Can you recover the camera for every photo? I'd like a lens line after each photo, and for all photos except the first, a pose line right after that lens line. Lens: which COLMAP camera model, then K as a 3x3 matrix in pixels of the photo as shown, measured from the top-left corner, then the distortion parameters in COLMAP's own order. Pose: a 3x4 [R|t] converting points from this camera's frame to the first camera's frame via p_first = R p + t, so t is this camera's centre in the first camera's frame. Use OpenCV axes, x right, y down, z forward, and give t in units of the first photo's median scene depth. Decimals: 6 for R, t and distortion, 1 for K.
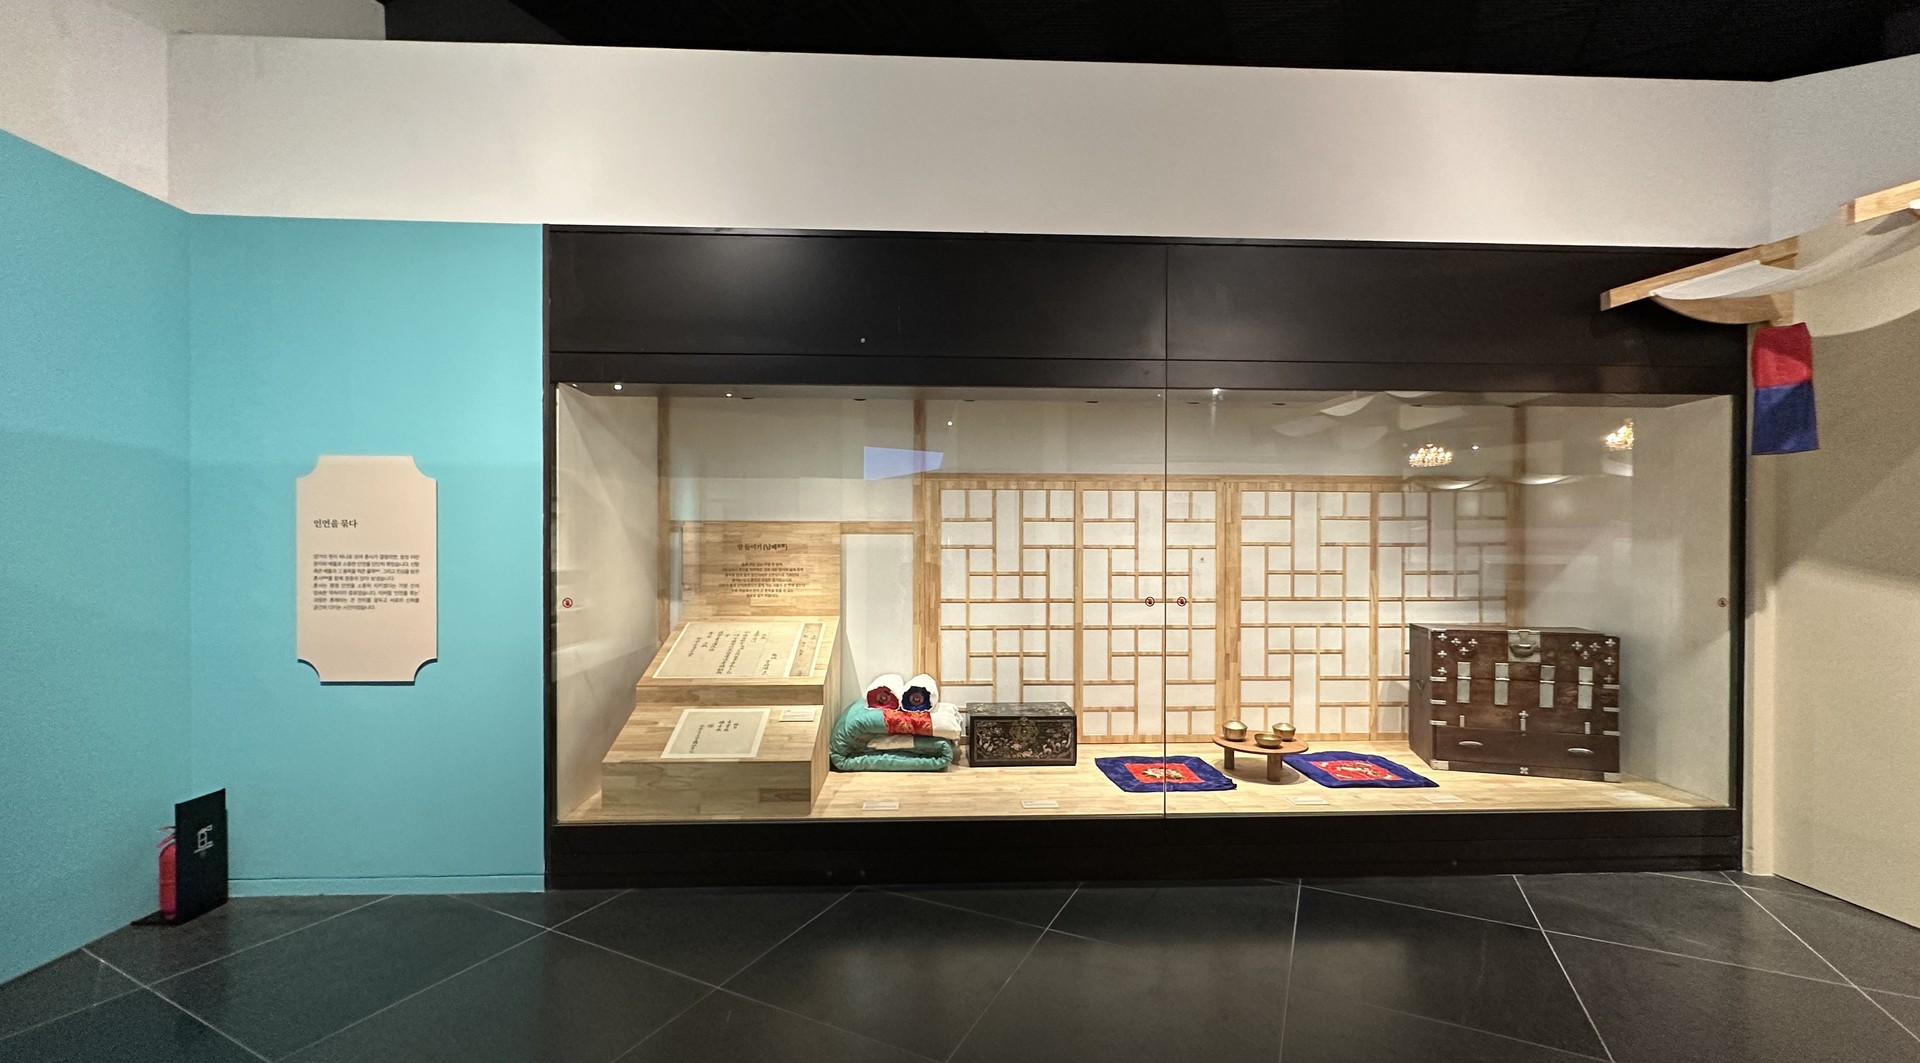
lens RADIAL K [[759.4, 0, 959.7], [0, 759.4, 541.6], [0, 0, 1]] dist [-0.000028, 0.000000]
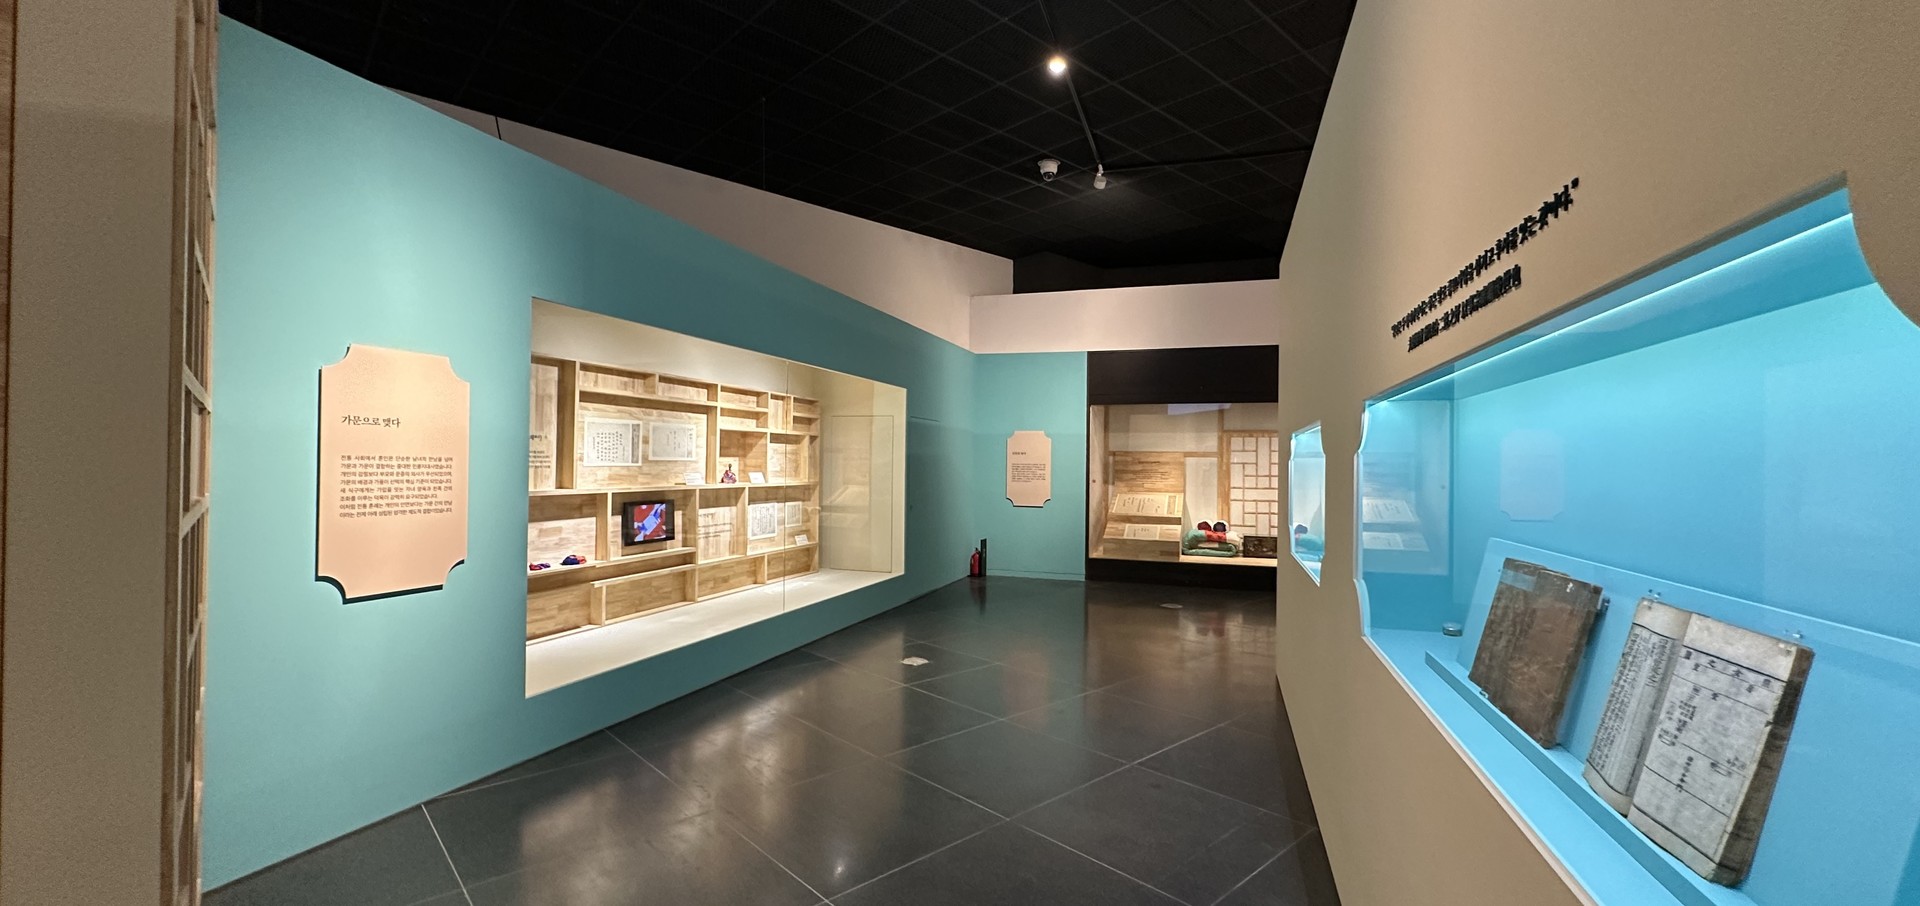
lens RADIAL K [[735.2, 0, 960.1], [0, 735.2, 455.8], [0, 0, 1]] dist [-0.000246, -0.000002]
pose [[0.931179, 0.005364, -0.364524, 0.024041], [-0.006809, 0.999973, -0.002677, -0.004015], [0.364500, 0.004975, 0.931190, -1.440765]]
